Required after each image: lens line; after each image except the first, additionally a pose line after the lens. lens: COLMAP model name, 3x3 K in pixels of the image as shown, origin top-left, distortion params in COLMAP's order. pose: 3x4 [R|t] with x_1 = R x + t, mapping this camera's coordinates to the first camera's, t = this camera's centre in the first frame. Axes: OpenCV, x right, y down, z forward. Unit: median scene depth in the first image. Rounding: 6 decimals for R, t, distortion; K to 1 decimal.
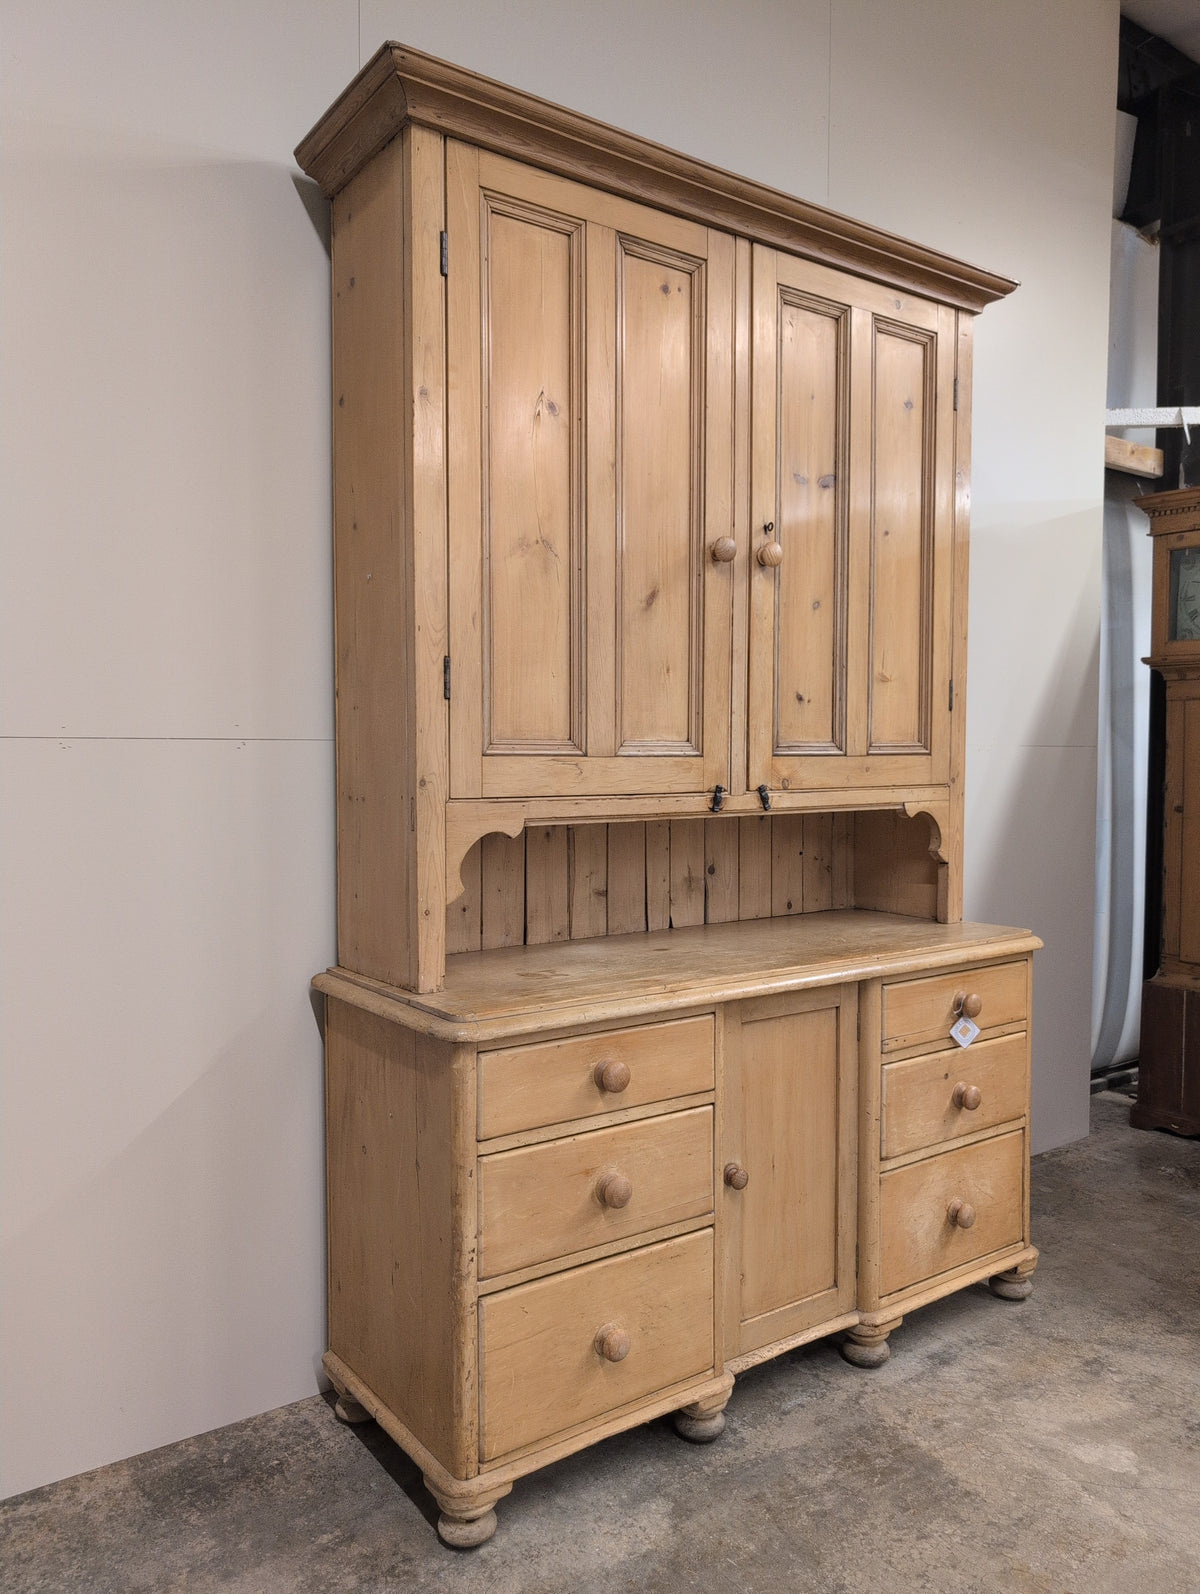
lens RADIAL K [[1162.4, 0, 595.1], [0, 1162.4, 796.7], [0, 0, 1]] dist [0.011772, -0.014982]
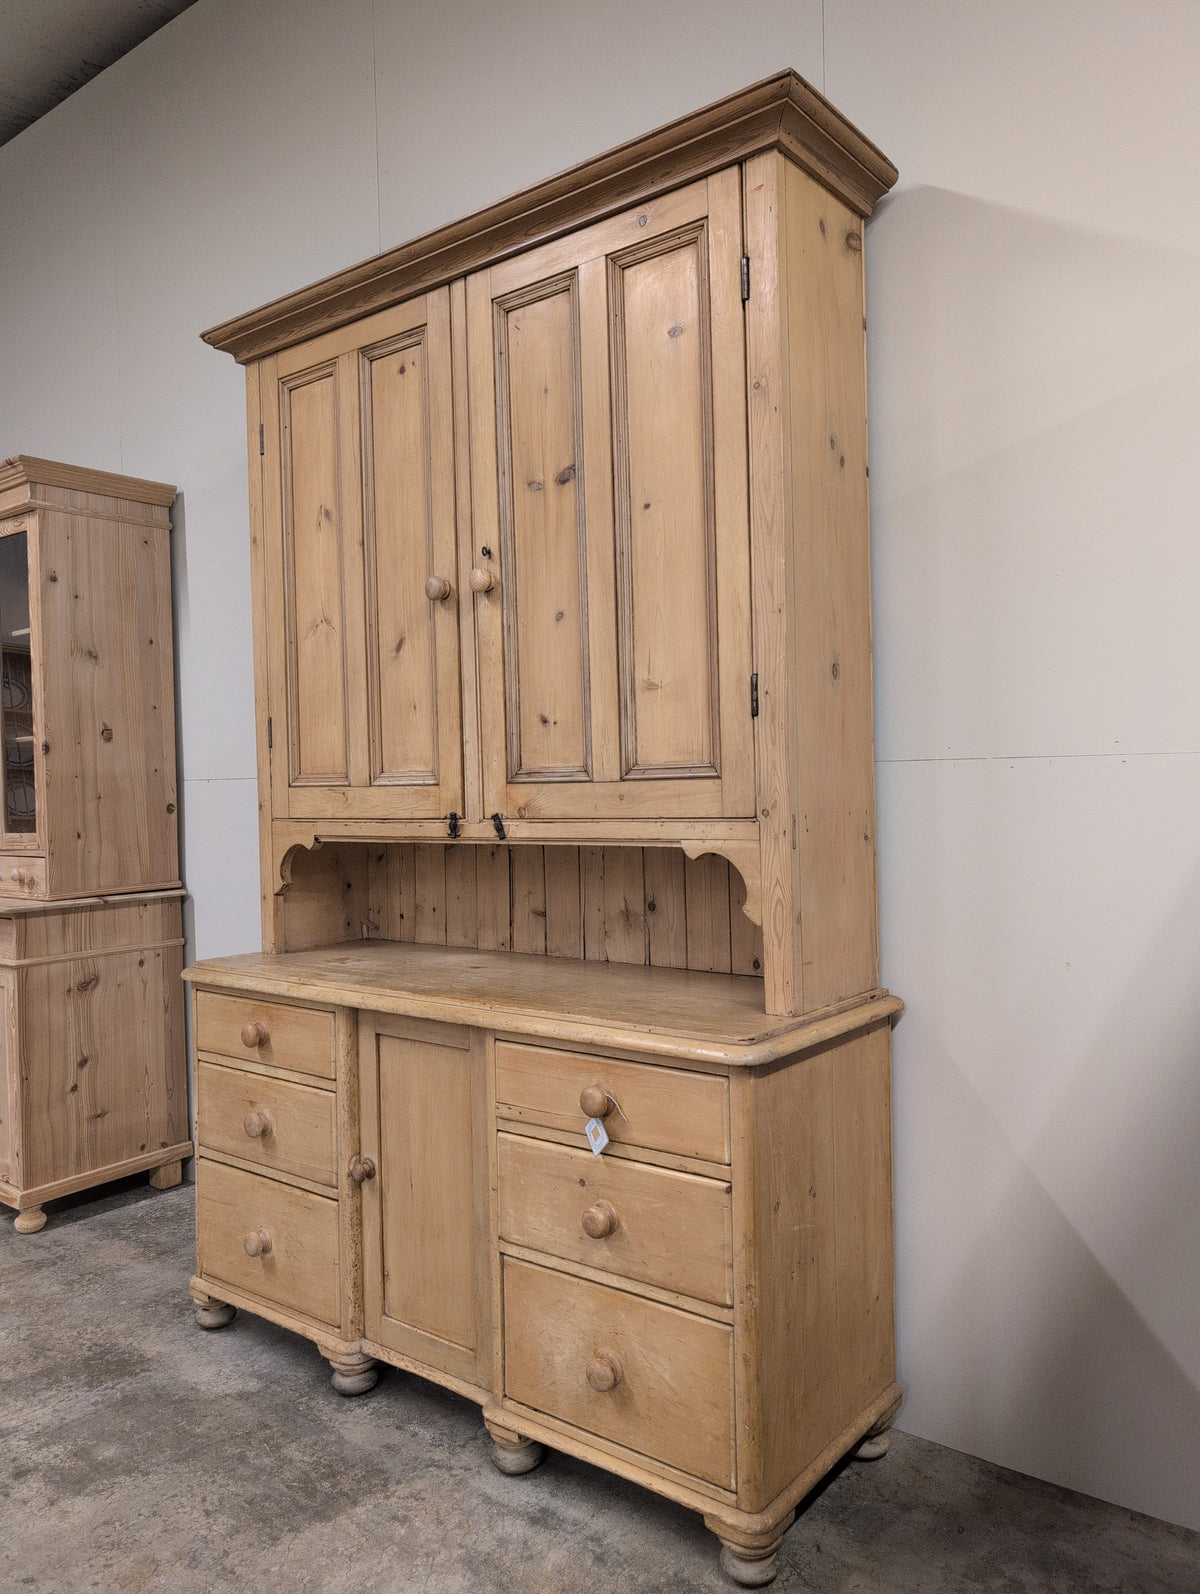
lens RADIAL K [[1162.4, 0, 594.5], [0, 1162.4, 795.2], [0, 0, 1]] dist [0.011772, -0.014982]
pose [[0.280541, 0.003350, -0.959836, 1.186687], [-0.017733, 0.999841, -0.001693, -0.026974], [0.959678, 0.017496, 0.280556, 0.864973]]
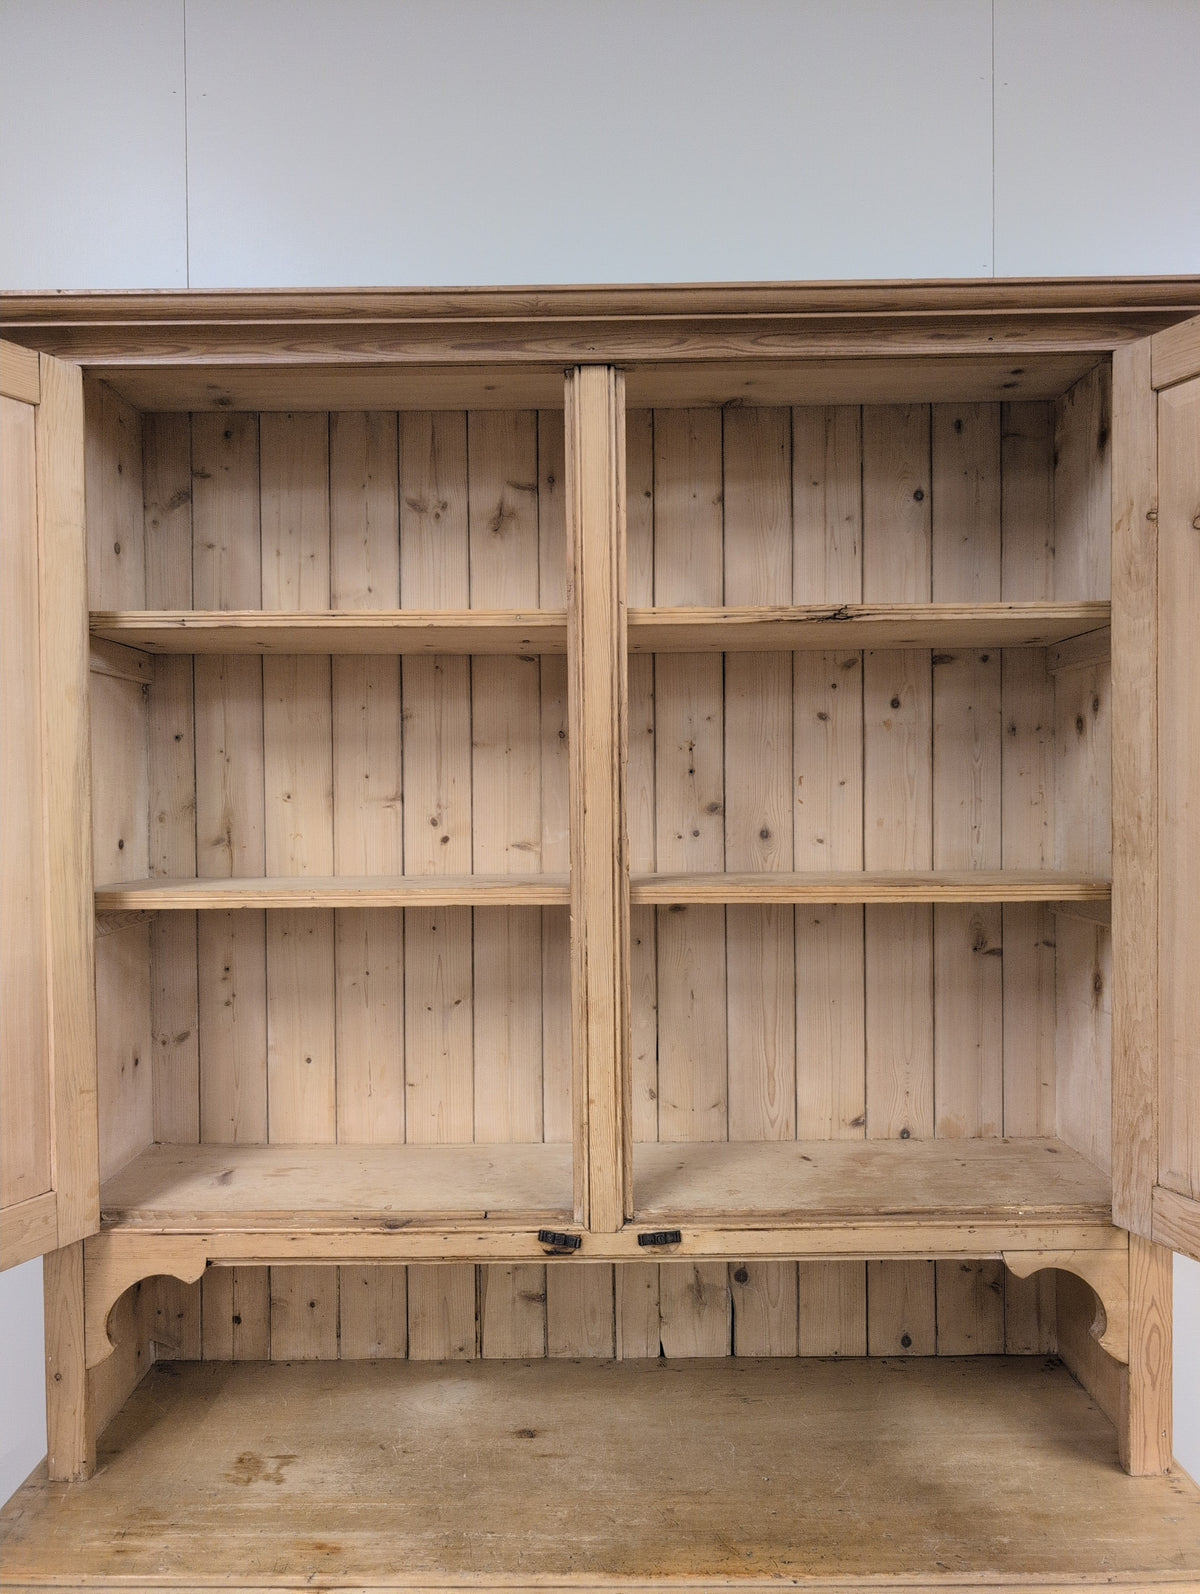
lens RADIAL K [[1162.4, 0, 593.2], [0, 1162.4, 801.0], [0, 0, 1]] dist [0.011772, -0.014982]
pose [[0.810972, -0.002667, -0.585079, 0.518474], [-0.014042, 0.999613, -0.024021, -0.233360], [0.584916, 0.027696, 0.810621, 0.504336]]
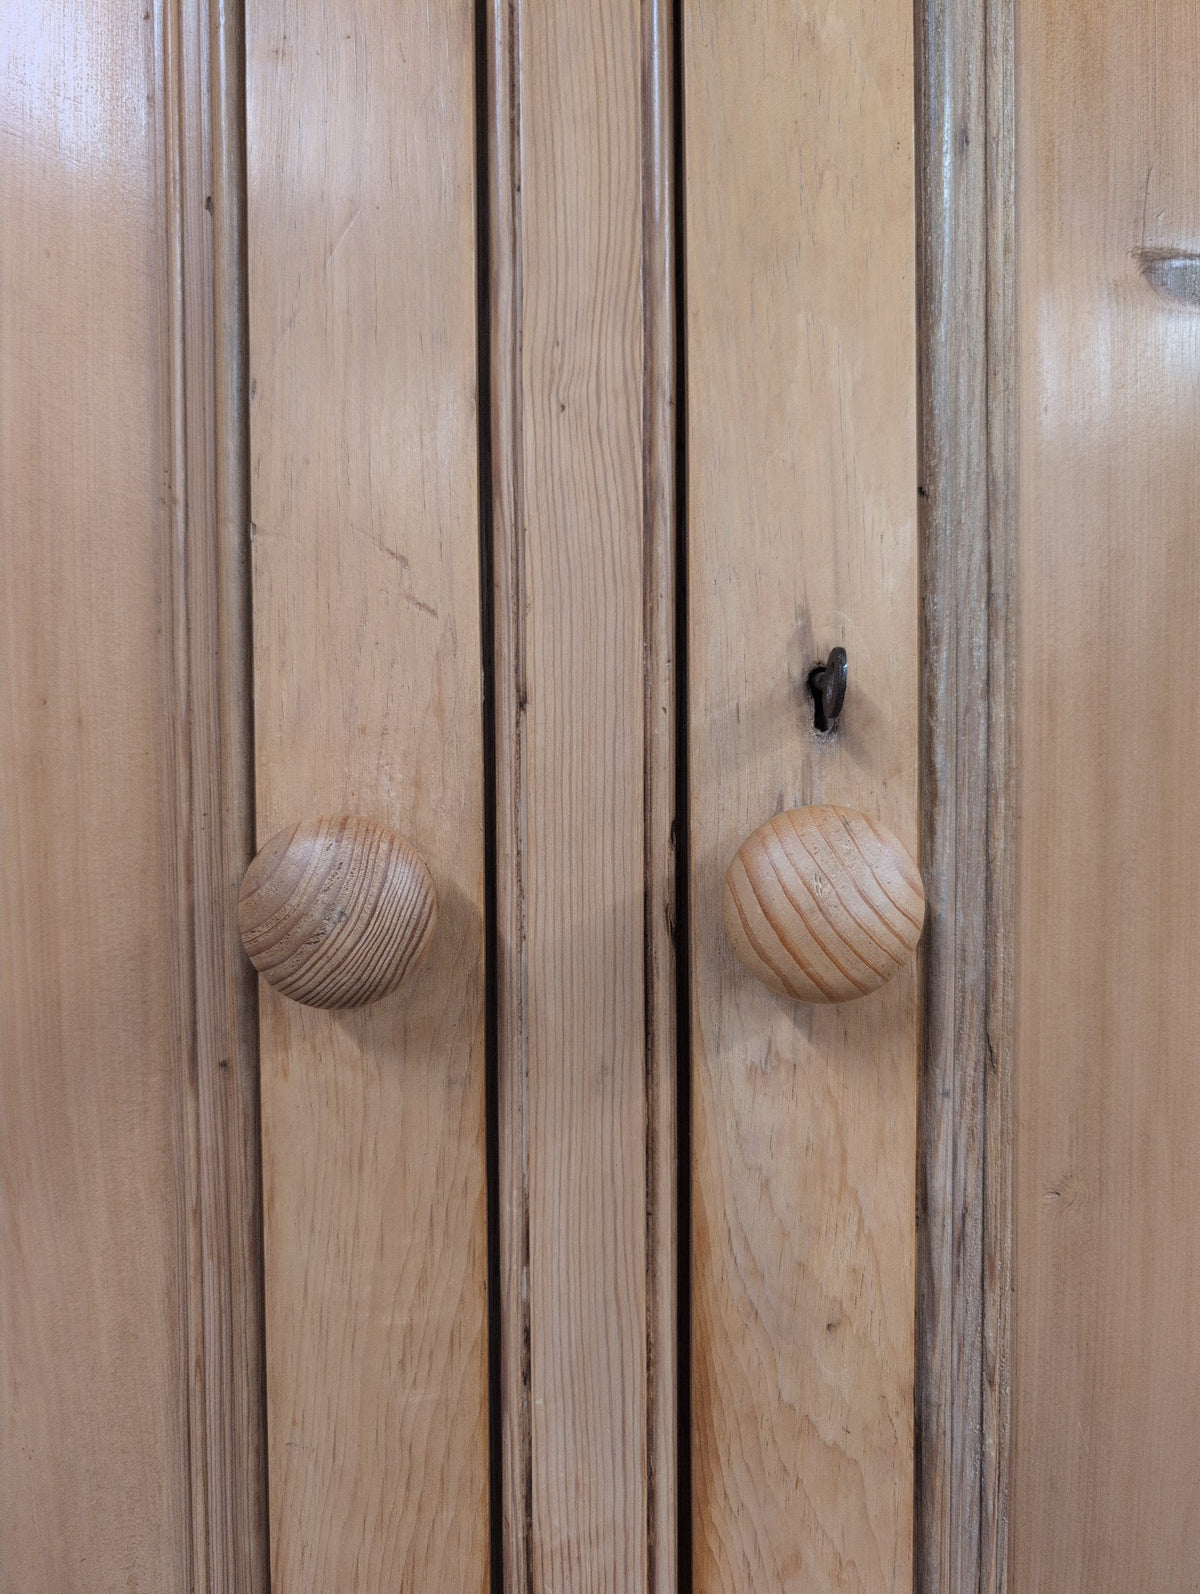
lens RADIAL K [[1162.4, 0, 599.9], [0, 1162.4, 793.6], [0, 0, 1]] dist [0.011772, -0.014982]
pose [[0.795297, 0.024018, -0.605744, 0.221000], [-0.018766, 0.999711, 0.015001, -0.233205], [0.605930, -0.000563, 0.795518, 0.931686]]
